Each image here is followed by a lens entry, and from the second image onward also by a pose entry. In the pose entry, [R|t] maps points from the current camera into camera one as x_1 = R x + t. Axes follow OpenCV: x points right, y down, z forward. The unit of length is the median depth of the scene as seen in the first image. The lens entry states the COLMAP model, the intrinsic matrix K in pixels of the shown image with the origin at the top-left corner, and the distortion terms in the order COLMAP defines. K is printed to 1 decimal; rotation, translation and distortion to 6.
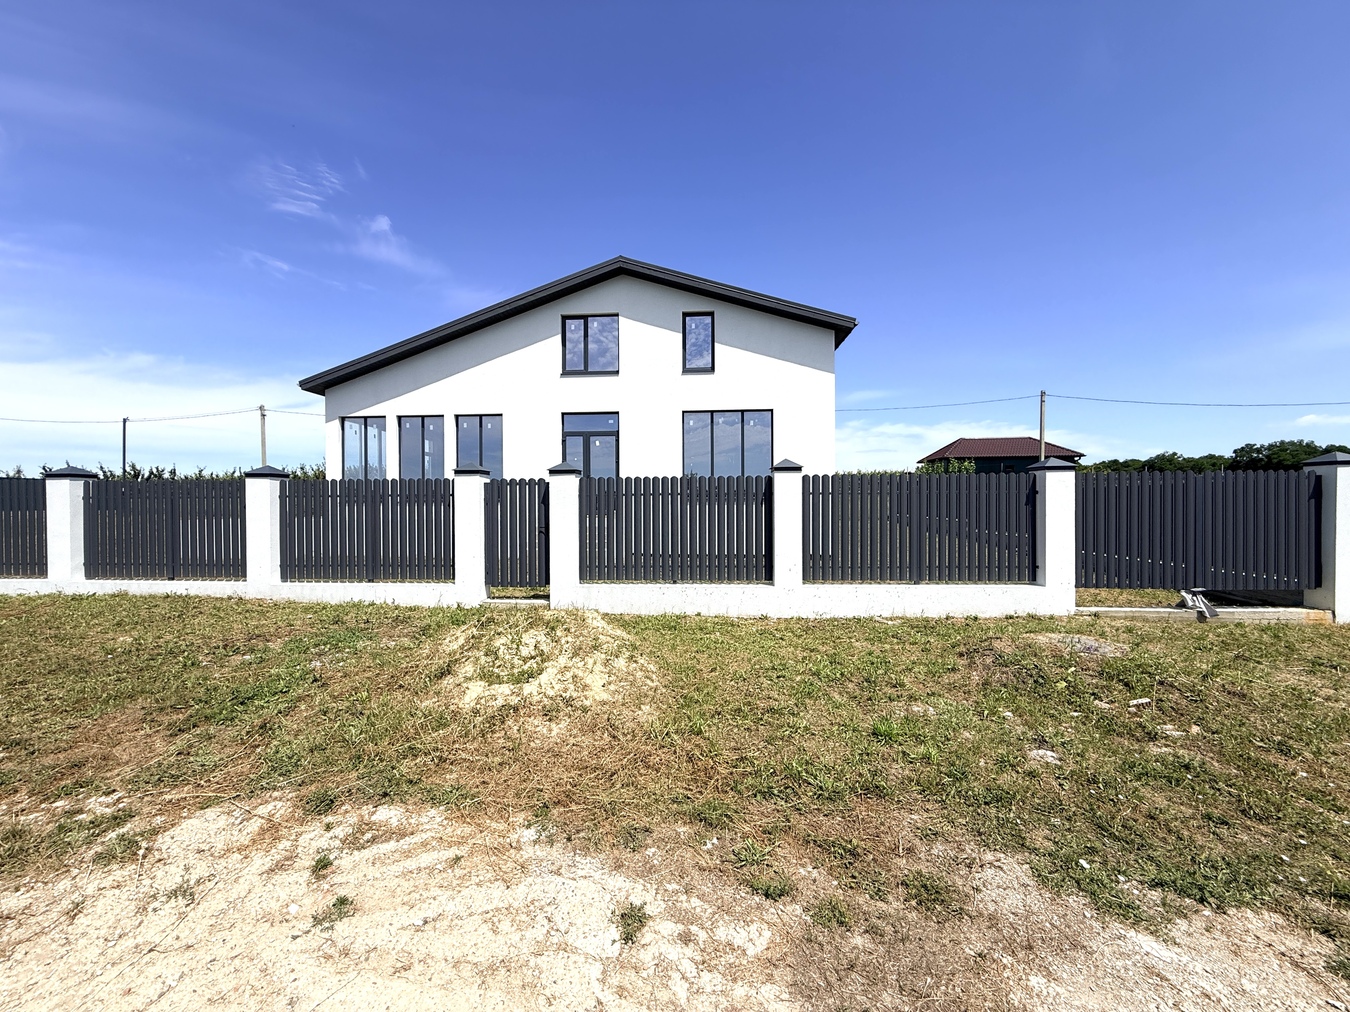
lens RADIAL K [[541.3, 0, 673.7], [0, 541.3, 504.8], [0, 0, 1]] dist [-0.002484, 0.000834]
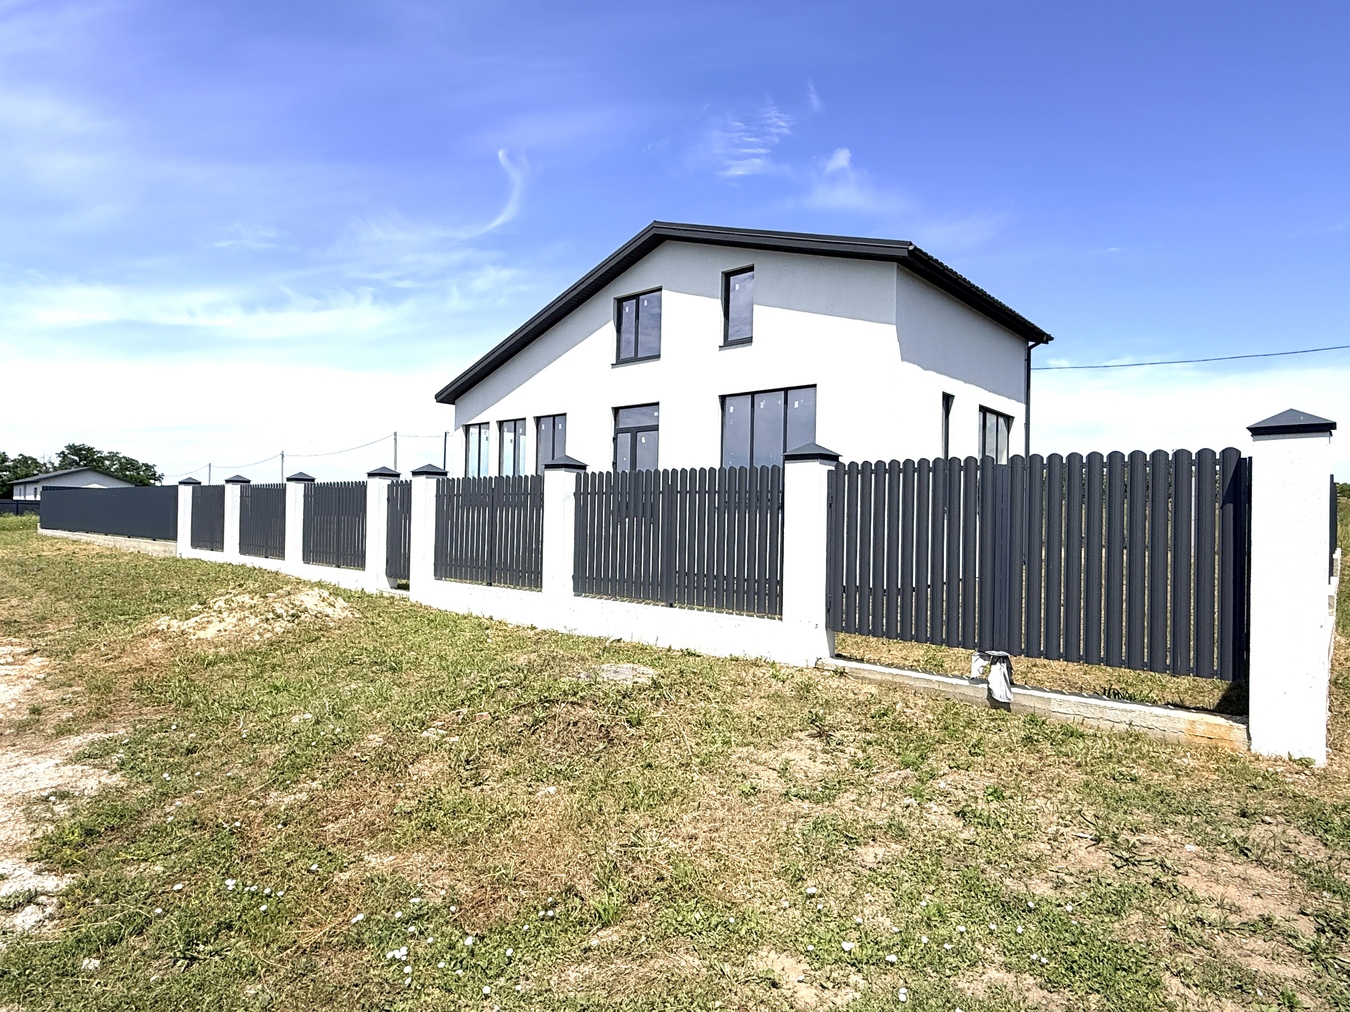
lens RADIAL K [[775.5, 0, 675.0], [0, 775.5, 506.0], [0, 0, 1]] dist [-0.002726, 0.000618]
pose [[0.792870, 0.009522, -0.609316, 0.661534], [-0.022849, 0.999639, -0.014110, 0.007800], [0.608962, 0.025110, 0.792802, 0.054505]]
